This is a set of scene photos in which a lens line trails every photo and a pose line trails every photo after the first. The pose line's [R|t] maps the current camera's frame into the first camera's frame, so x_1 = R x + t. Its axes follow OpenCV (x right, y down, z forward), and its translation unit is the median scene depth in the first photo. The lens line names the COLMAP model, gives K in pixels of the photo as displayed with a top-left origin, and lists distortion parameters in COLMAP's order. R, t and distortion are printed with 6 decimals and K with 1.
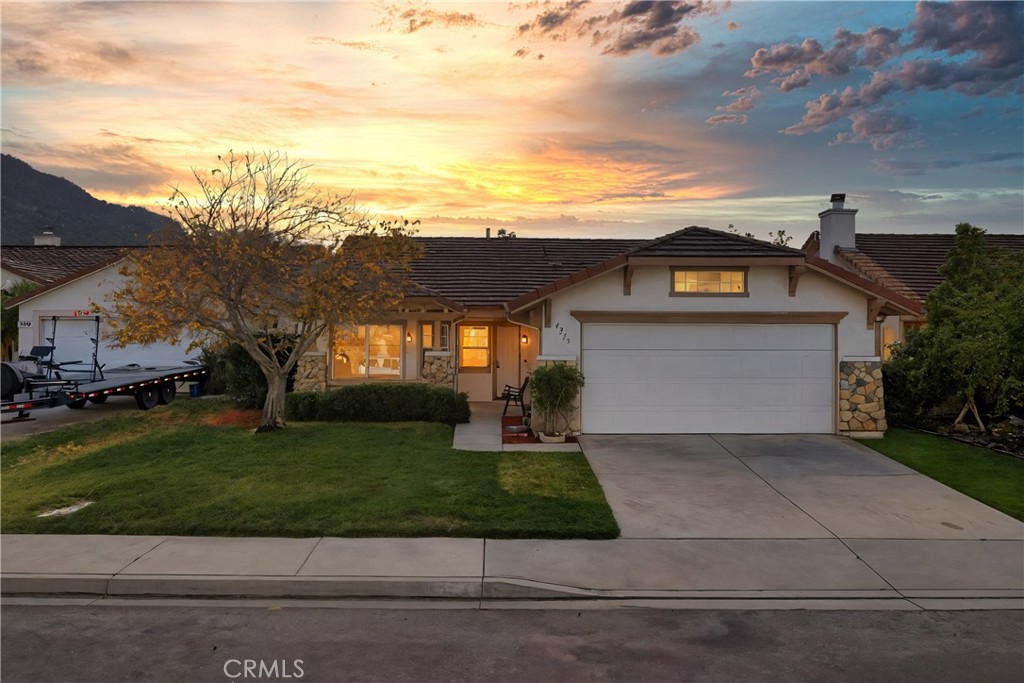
lens RADIAL K [[819.5, 0, 512.0], [0, 819.5, 340.2], [0, 0, 1]] dist [-0.033577, -0.006281]
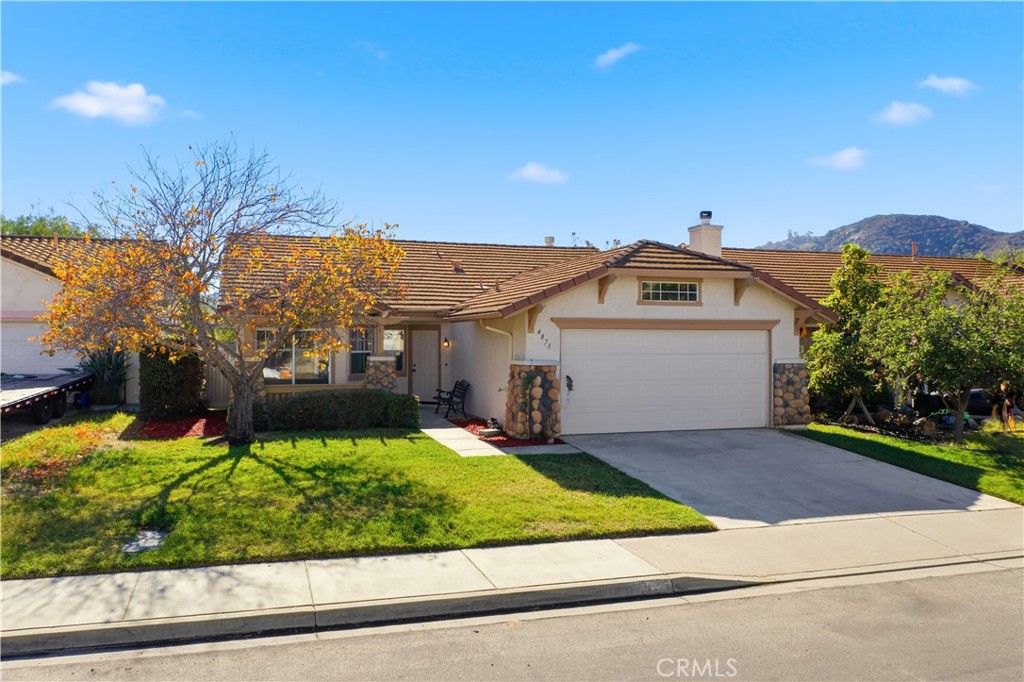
lens RADIAL K [[821.2, 0, 510.7], [0, 821.2, 341.1], [0, 0, 1]] dist [-0.005548, -0.004411]
pose [[0.953283, -0.001739, 0.302073, -0.289126], [0.001985, 0.999998, -0.000508, -0.004920], [-0.302071, 0.001084, 0.953285, 0.027800]]
